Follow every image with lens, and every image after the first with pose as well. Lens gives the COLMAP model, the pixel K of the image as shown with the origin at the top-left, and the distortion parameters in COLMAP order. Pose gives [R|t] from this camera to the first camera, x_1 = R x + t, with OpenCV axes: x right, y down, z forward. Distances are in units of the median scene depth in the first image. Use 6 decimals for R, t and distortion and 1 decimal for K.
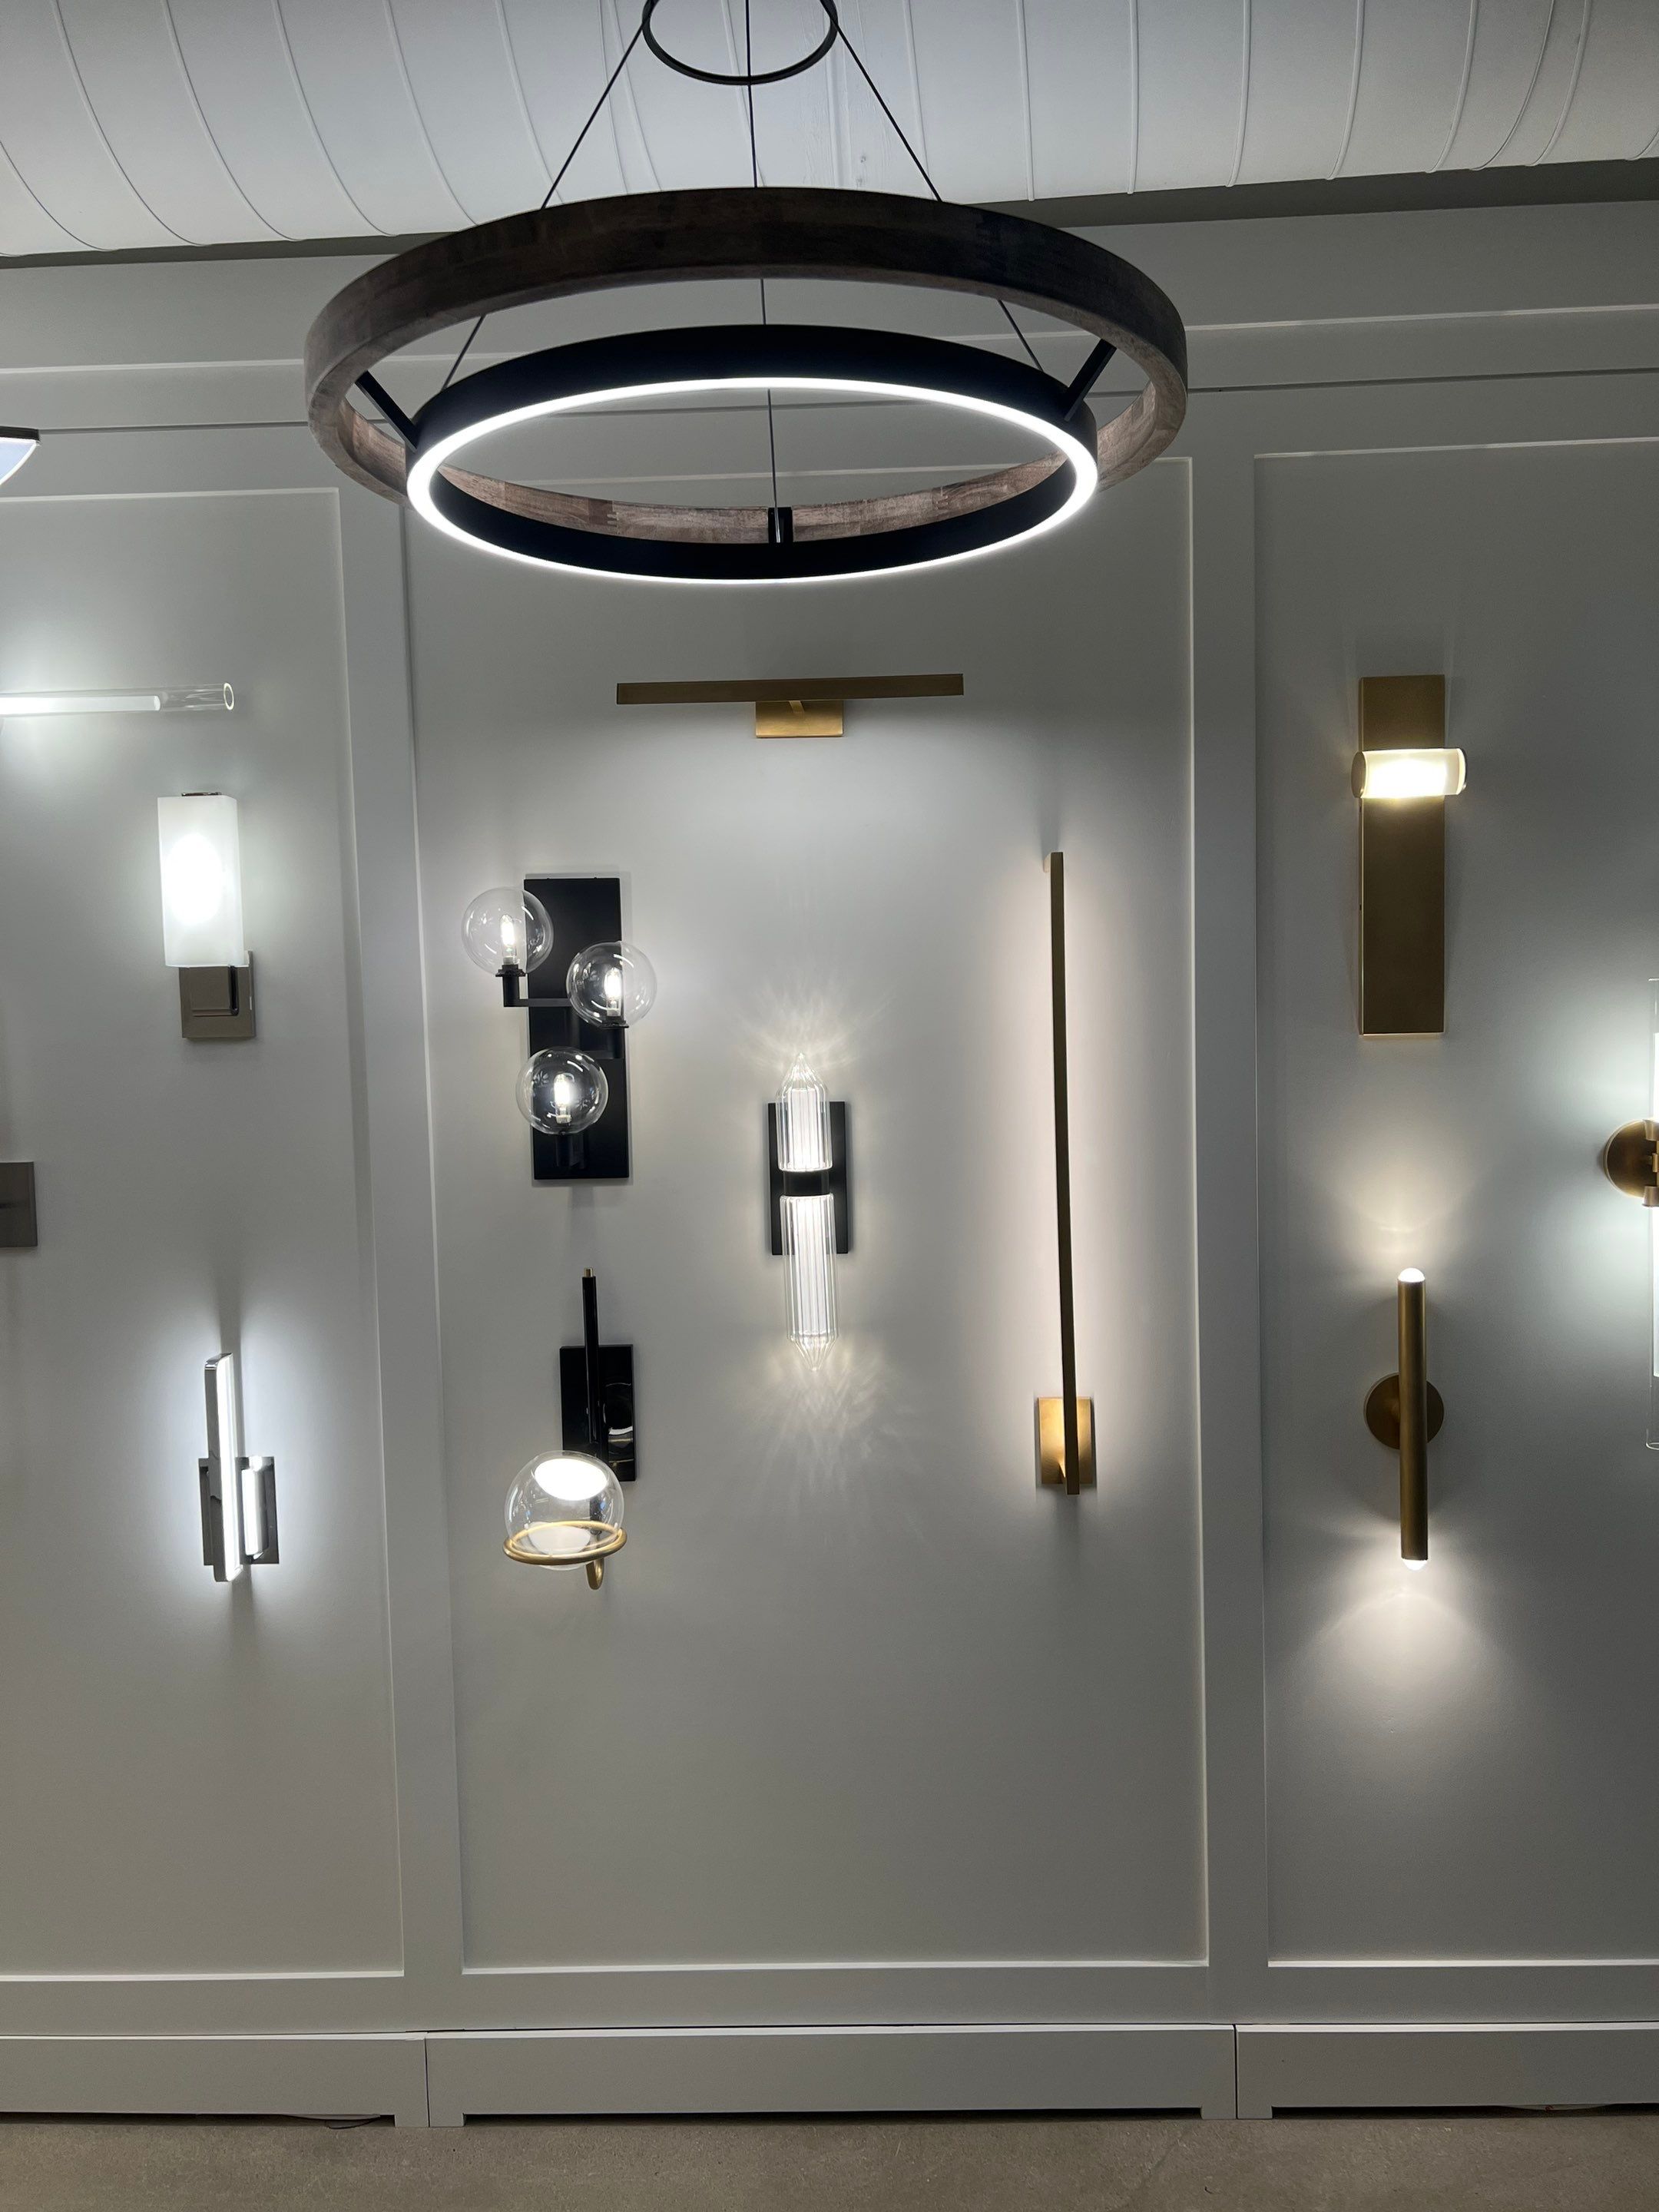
lens RADIAL K [[1715.0, 0, 837.4], [0, 1715.0, 1120.9], [0, 0, 1]] dist [0.066206, -0.084971]
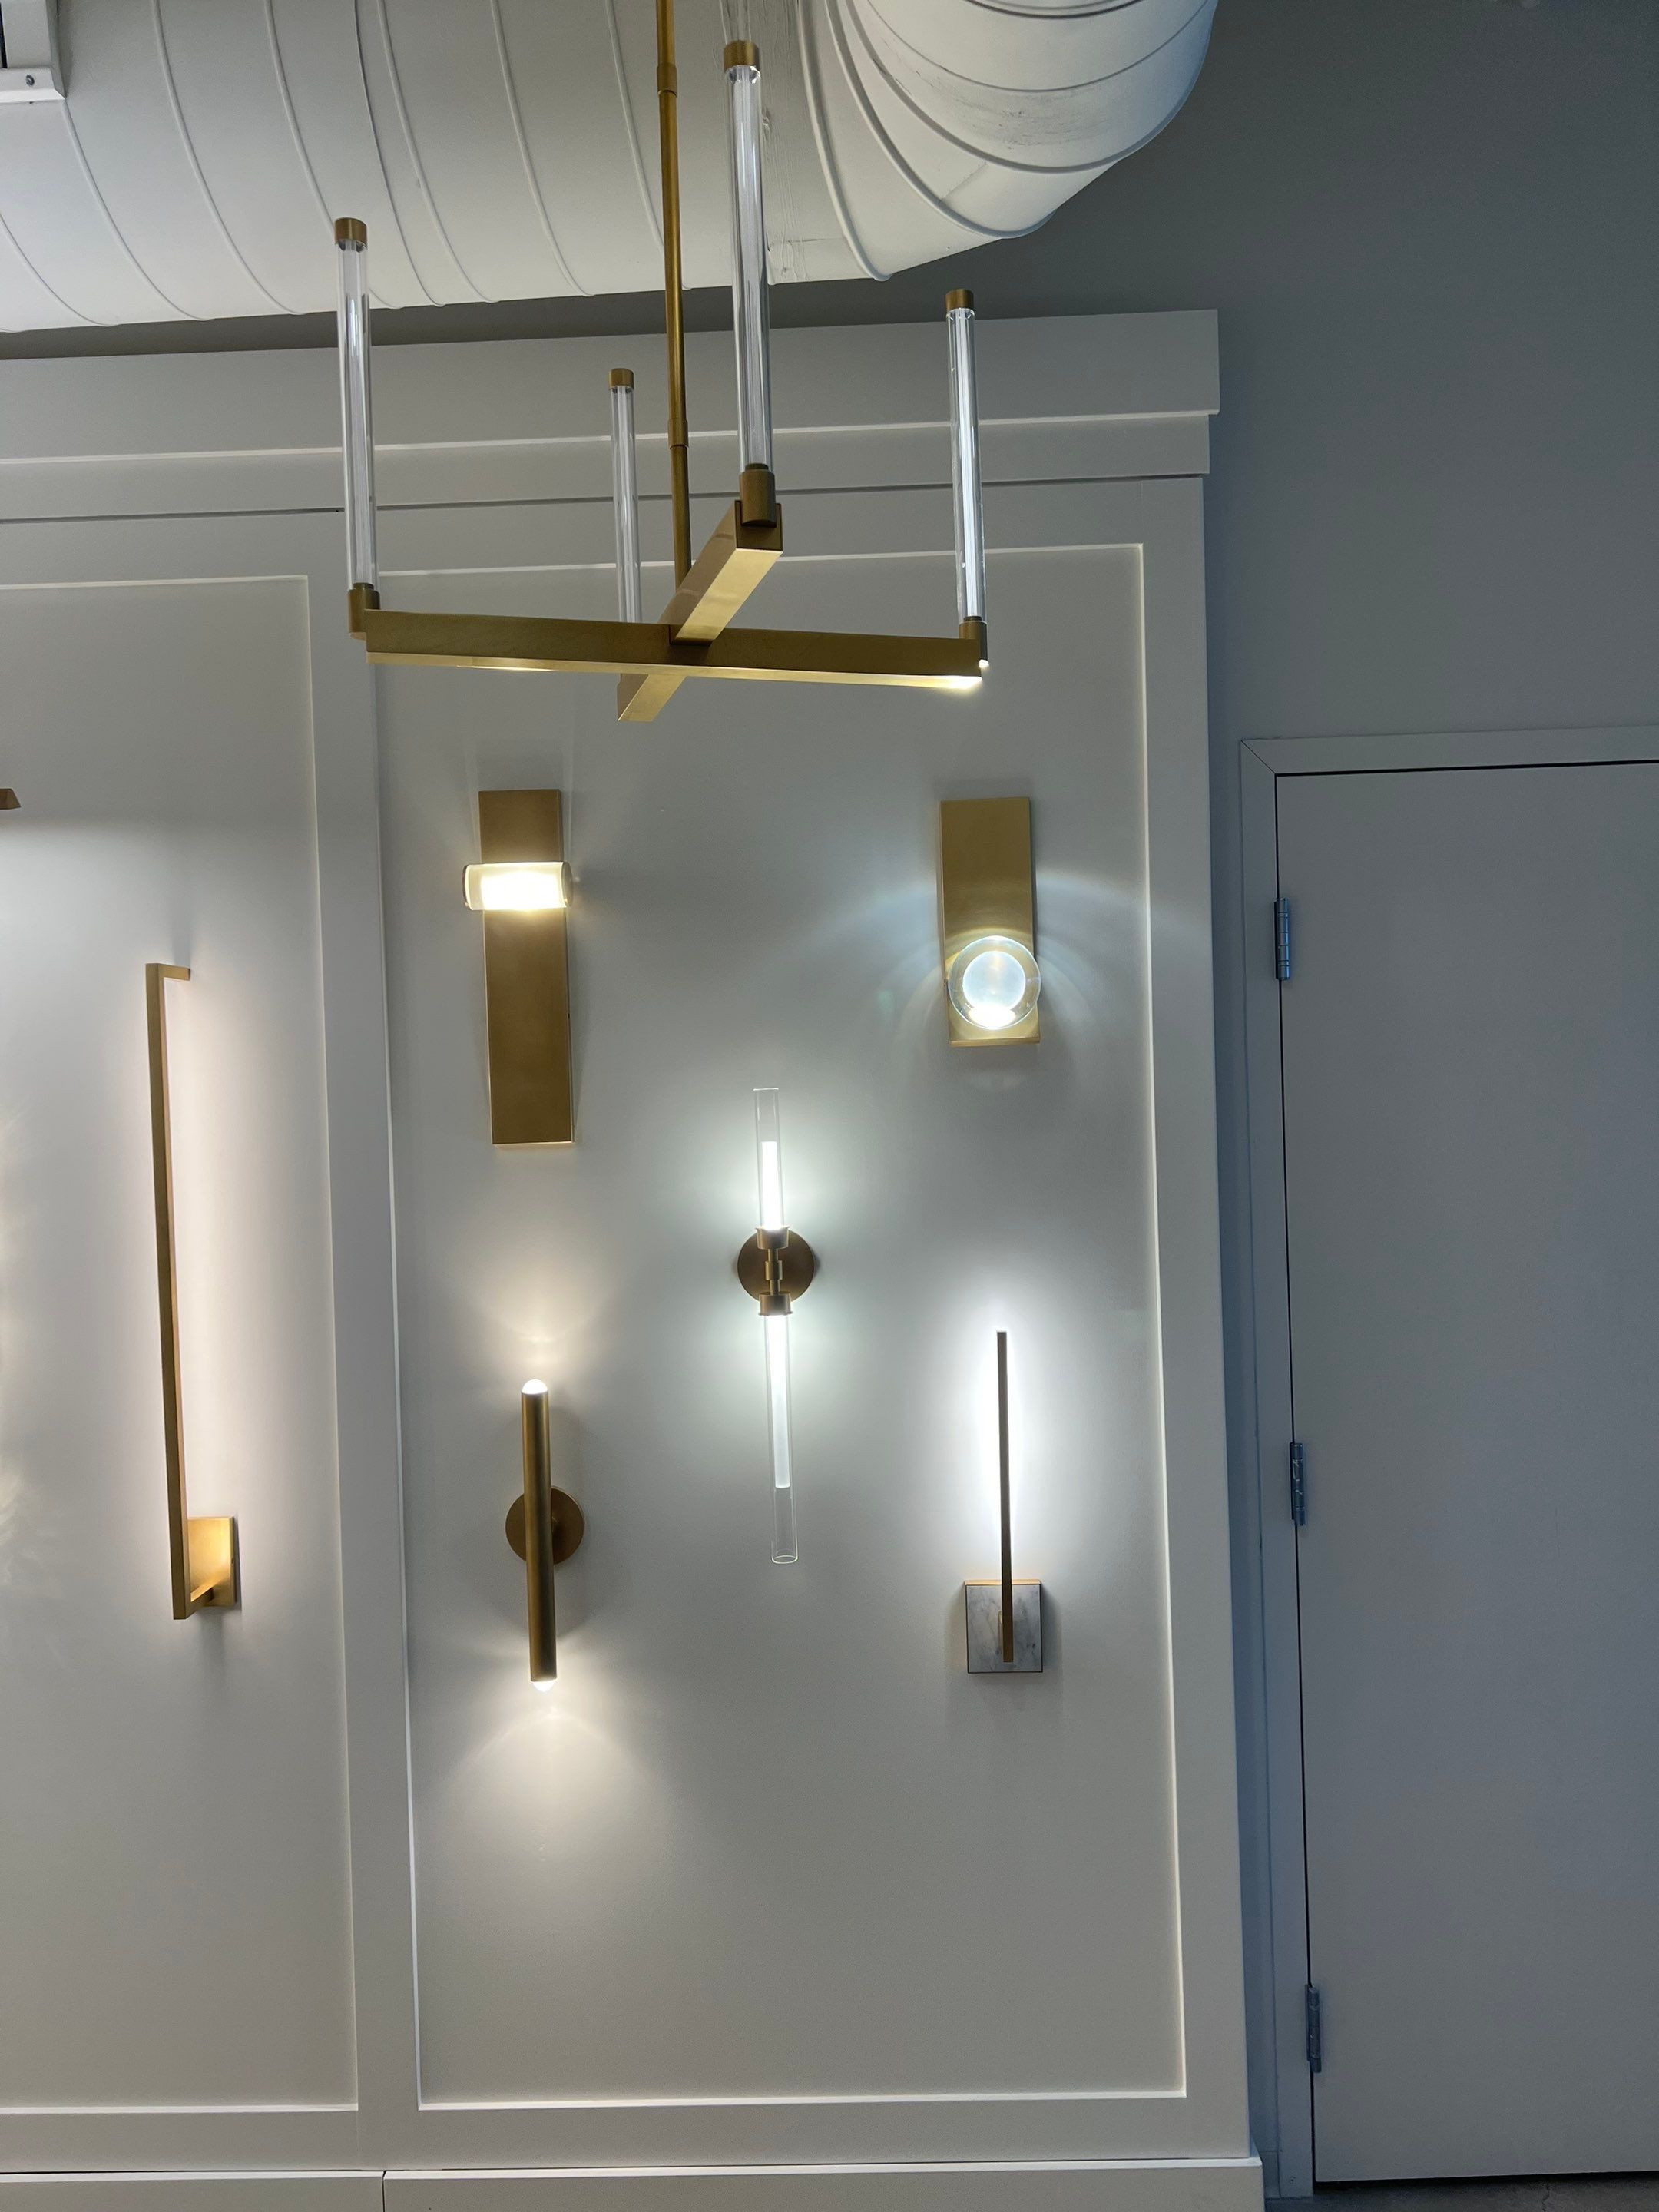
lens RADIAL K [[1715.0, 0, 831.4], [0, 1715.0, 1104.5], [0, 0, 1]] dist [0.066206, -0.084971]
pose [[0.999913, -0.005883, 0.011816, 0.481322], [0.006489, 0.998629, -0.051933, -0.019481], [-0.011494, 0.052005, 0.998581, 0.004138]]
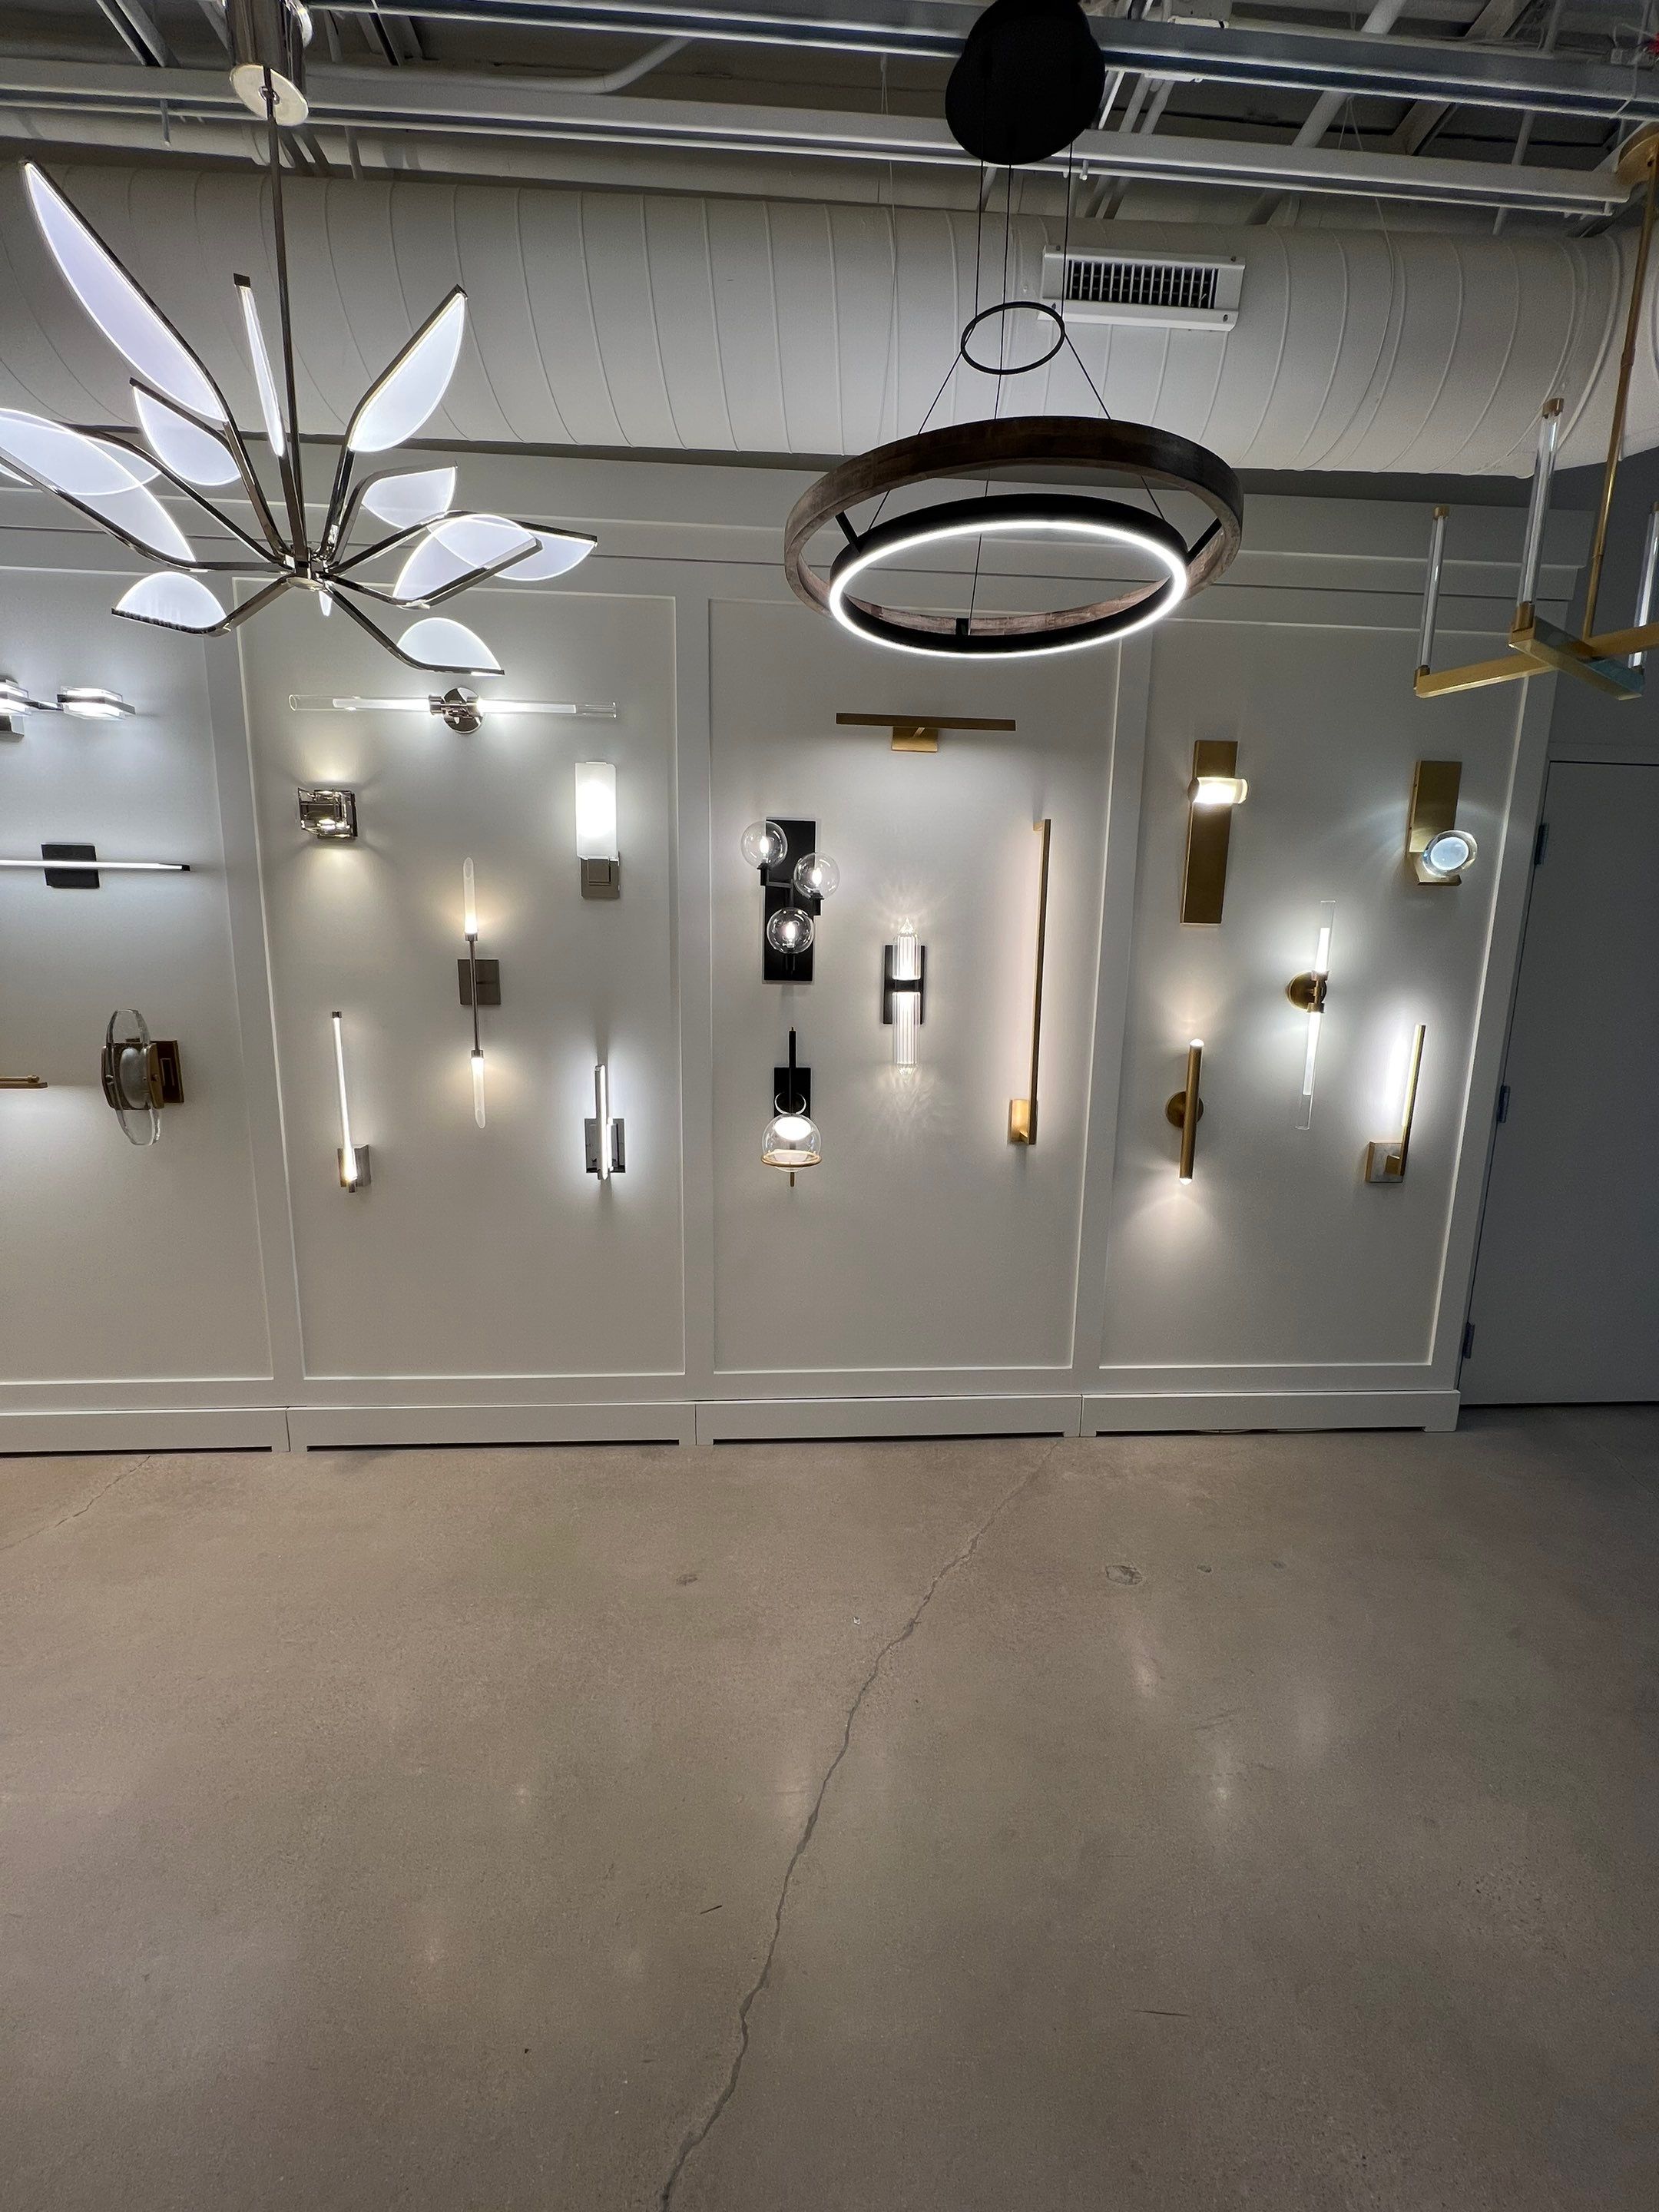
lens RADIAL K [[904.0, 0, 827.9], [0, 904.0, 1099.7], [0, 0, 1]] dist [-0.002145, 0.000937]
pose [[0.994634, 0.027548, 0.099720, -0.204363], [-0.037742, 0.994086, 0.101825, 0.062398], [-0.096325, -0.105042, 0.989792, -0.026411]]
